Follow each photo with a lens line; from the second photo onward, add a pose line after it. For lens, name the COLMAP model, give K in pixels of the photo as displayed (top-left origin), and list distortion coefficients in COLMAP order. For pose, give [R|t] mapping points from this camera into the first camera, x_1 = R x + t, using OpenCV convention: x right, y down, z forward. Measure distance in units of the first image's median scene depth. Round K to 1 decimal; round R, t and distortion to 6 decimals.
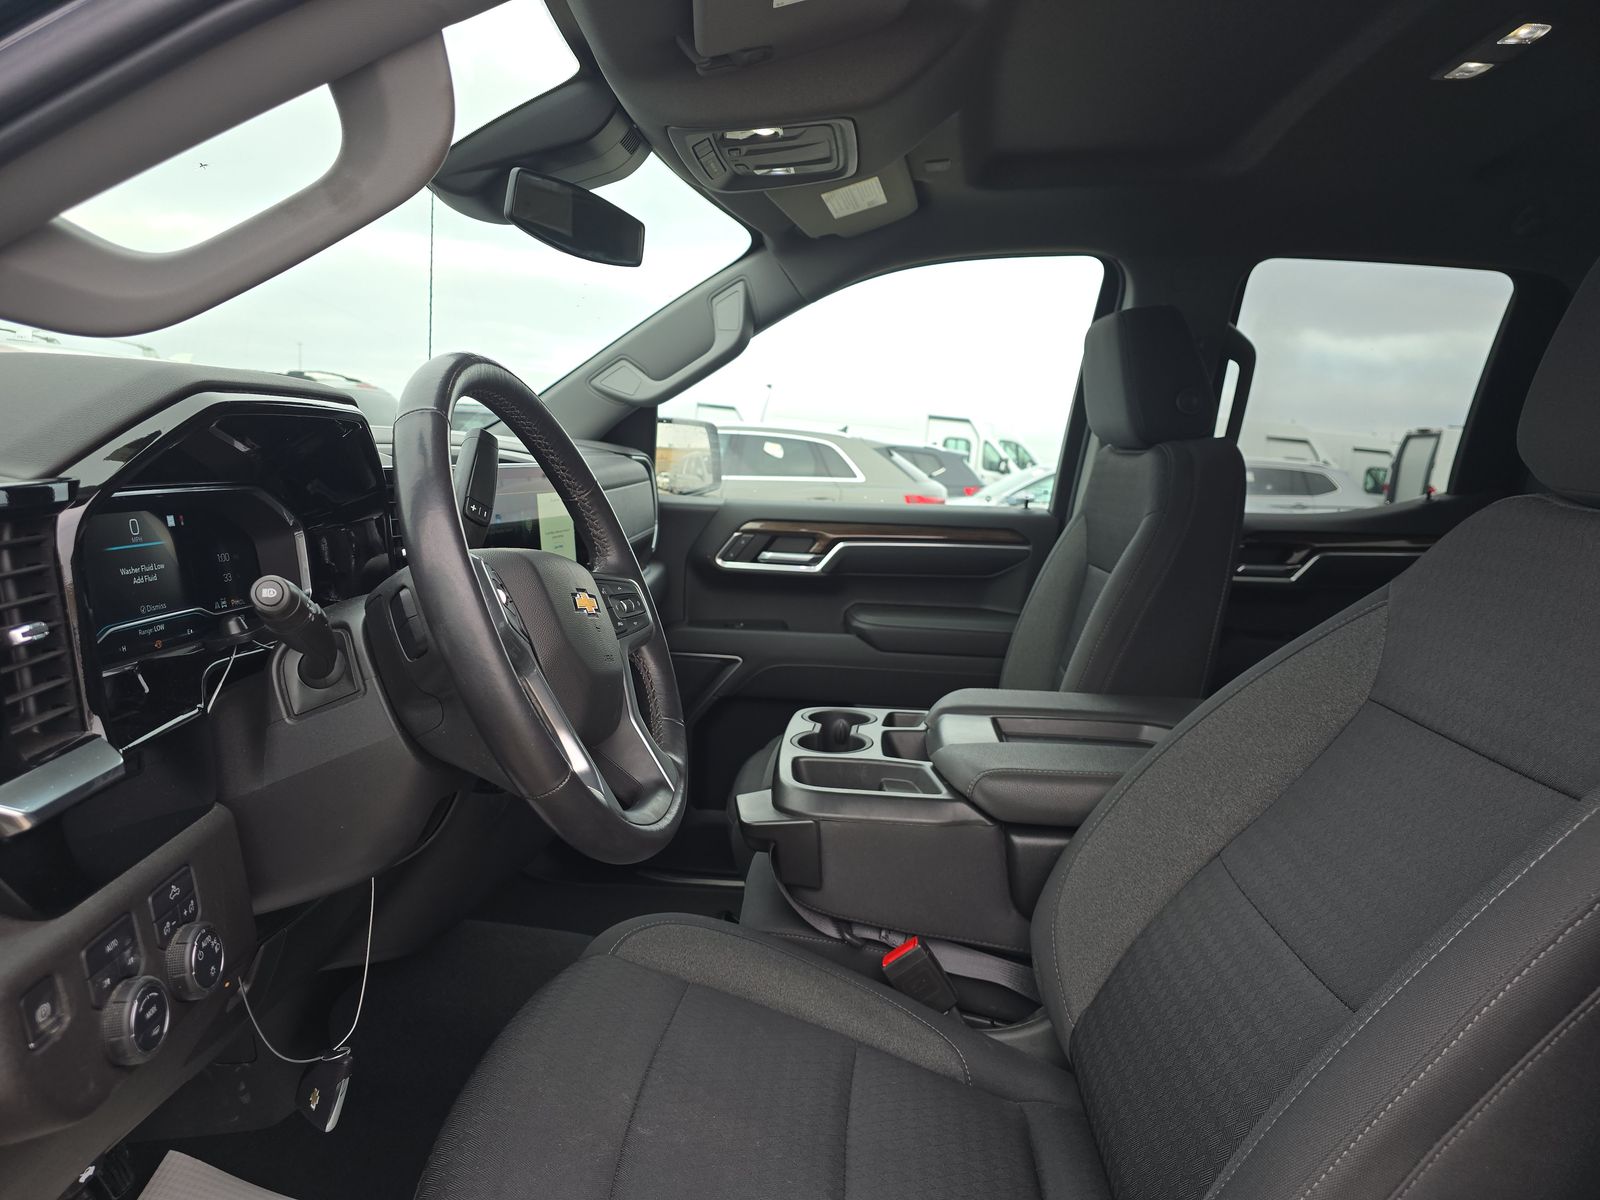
lens RADIAL K [[1109.6, 0, 799.1], [0, 1109.6, 604.2], [0, 0, 1]] dist [0.039607, -0.031702]
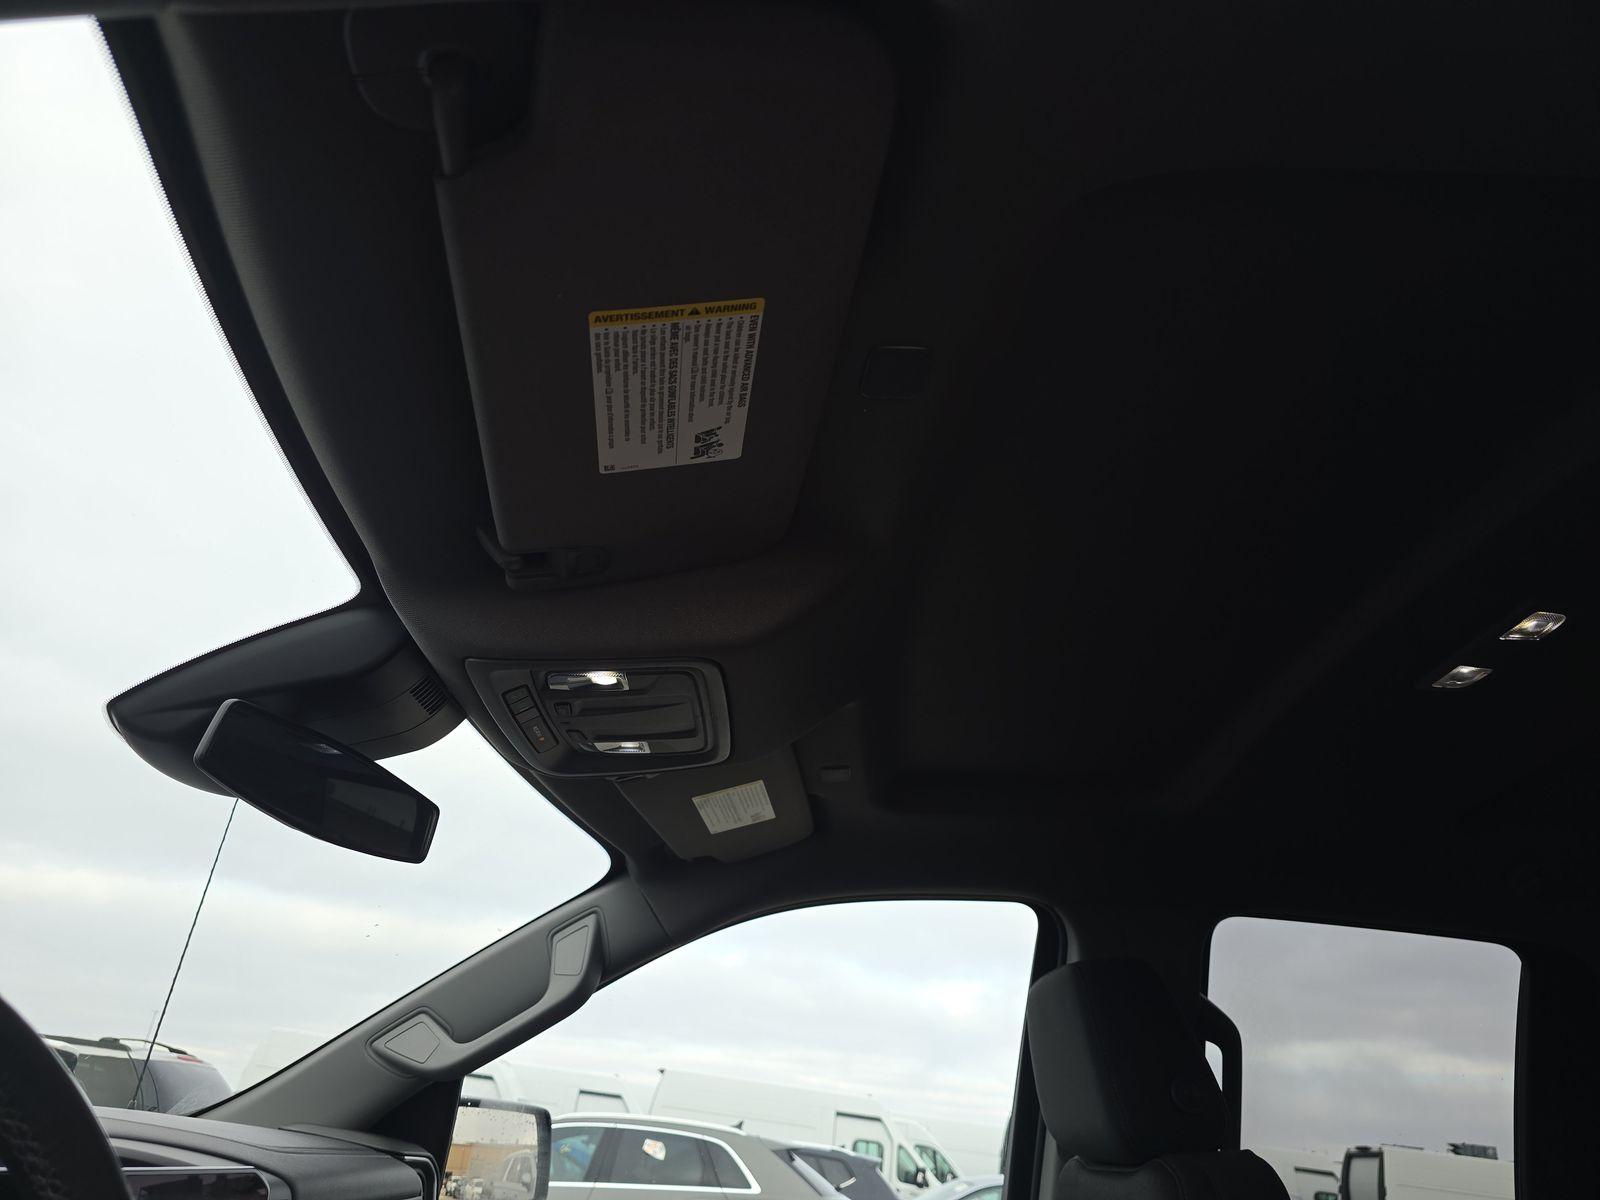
lens RADIAL K [[1109.6, 0, 806.6], [0, 1109.6, 599.0], [0, 0, 1]] dist [0.039607, -0.031702]
pose [[0.995593, 0.061483, 0.070816, 0.029654], [-0.011038, 0.826686, -0.562555, -0.030022], [-0.093130, 0.559294, 0.823722, 0.205698]]
